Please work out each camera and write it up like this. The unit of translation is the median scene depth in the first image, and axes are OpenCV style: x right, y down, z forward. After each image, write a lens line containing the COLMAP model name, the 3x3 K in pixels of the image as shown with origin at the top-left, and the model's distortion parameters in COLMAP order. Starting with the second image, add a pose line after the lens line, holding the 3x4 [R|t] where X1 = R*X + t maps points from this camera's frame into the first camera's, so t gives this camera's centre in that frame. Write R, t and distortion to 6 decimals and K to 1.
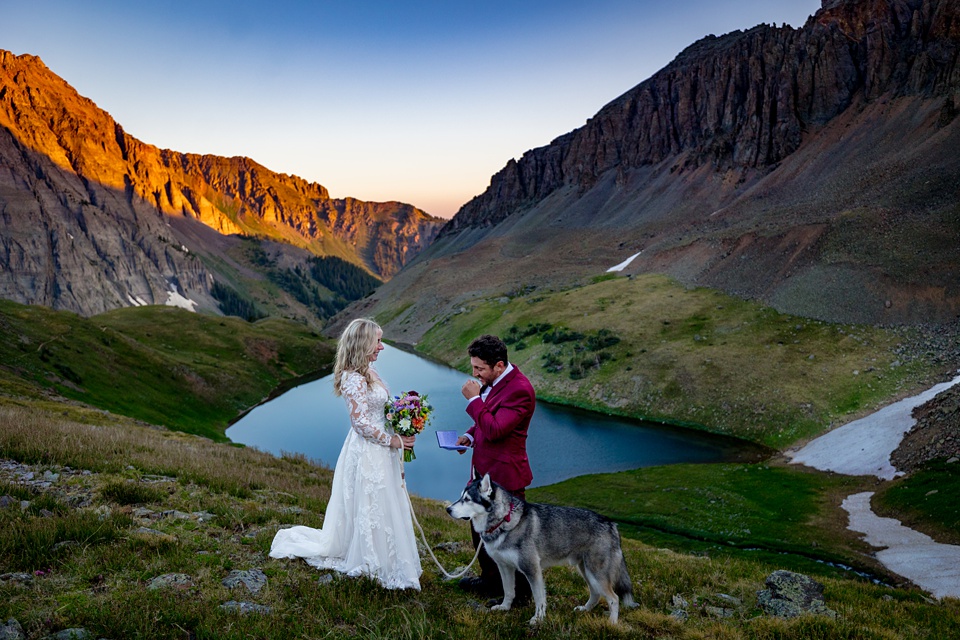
lens RADIAL K [[806.9, 0, 486.7], [0, 806.9, 327.9], [0, 0, 1]] dist [-0.000175, -0.003898]
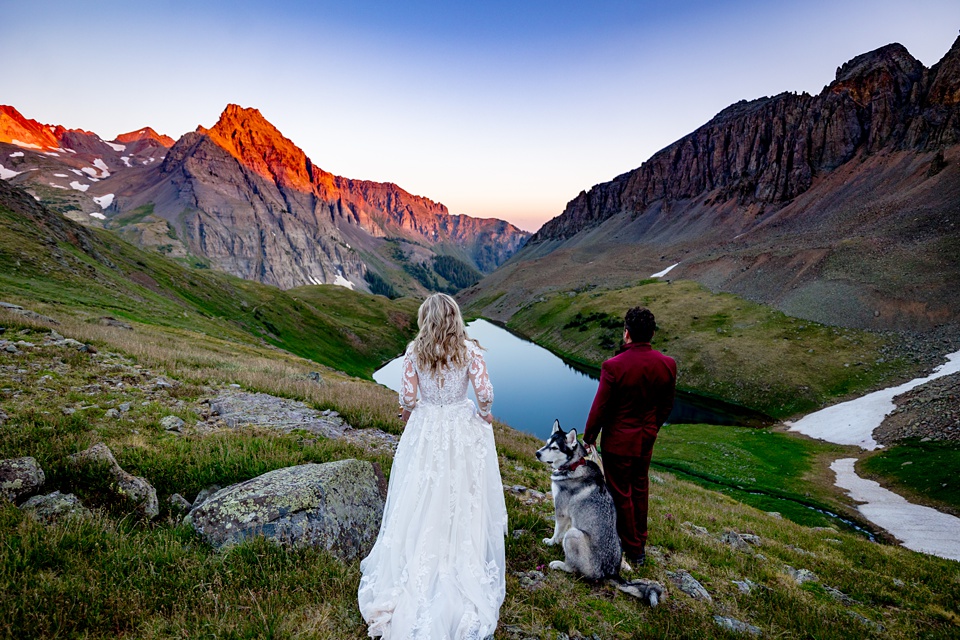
lens RADIAL K [[574.4, 0, 462.0], [0, 574.4, 321.9], [0, 0, 1]] dist [0.005874, -0.005291]
pose [[0.990224, 0.060887, -0.125498, -0.037204], [-0.057612, 0.997901, 0.029563, -0.004948], [0.127035, -0.022043, 0.991653, 0.007750]]
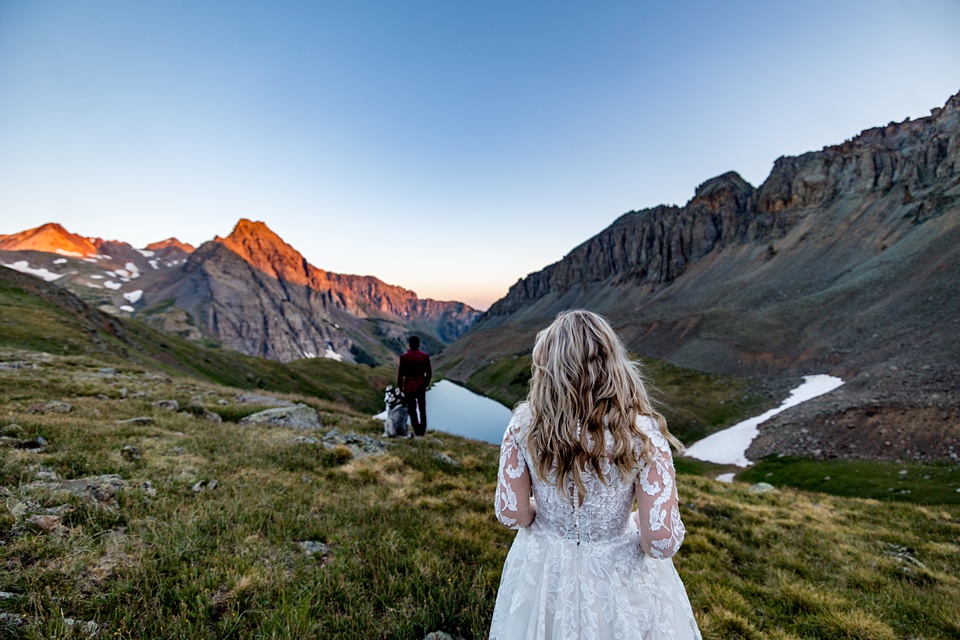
lens RADIAL K [[487.0, 0, 481.9], [0, 487.0, 316.5], [0, 0, 1]] dist [-0.010635, 0.005504]
pose [[0.998916, 0.009643, -0.045540, -0.004472], [-0.014993, 0.992824, -0.118638, 0.004060], [0.044069, 0.119193, 0.991893, -0.058304]]
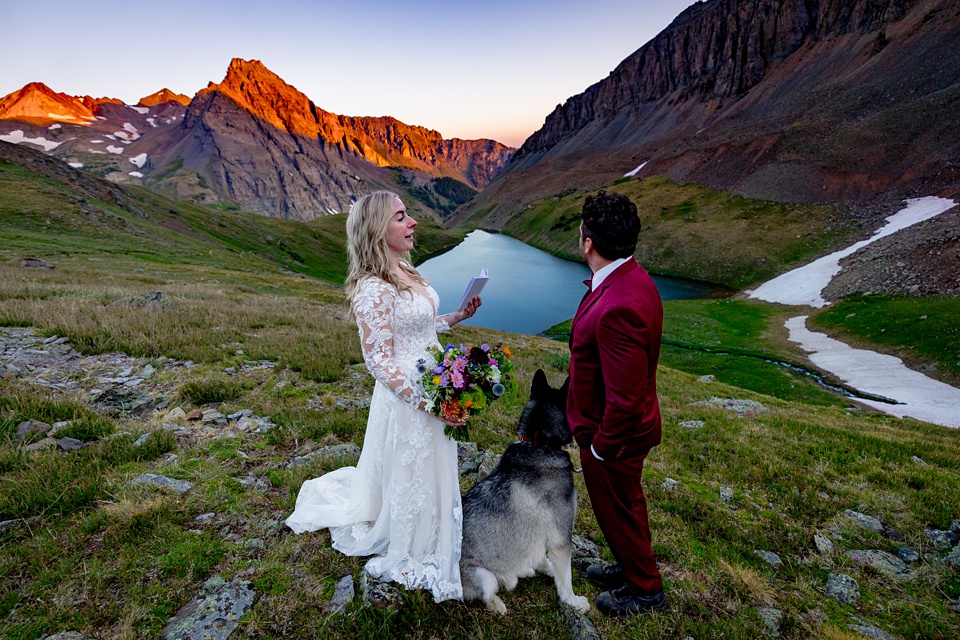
lens RADIAL K [[479.5, 0, 480.4], [0, 479.5, 298.8], [0, 0, 1]] dist [-0.001269, -0.000886]
pose [[0.990406, -0.025179, -0.135873, -0.001968], [0.046901, 0.986144, 0.159125, 0.001058], [0.129983, -0.163971, 0.977864, 0.043111]]
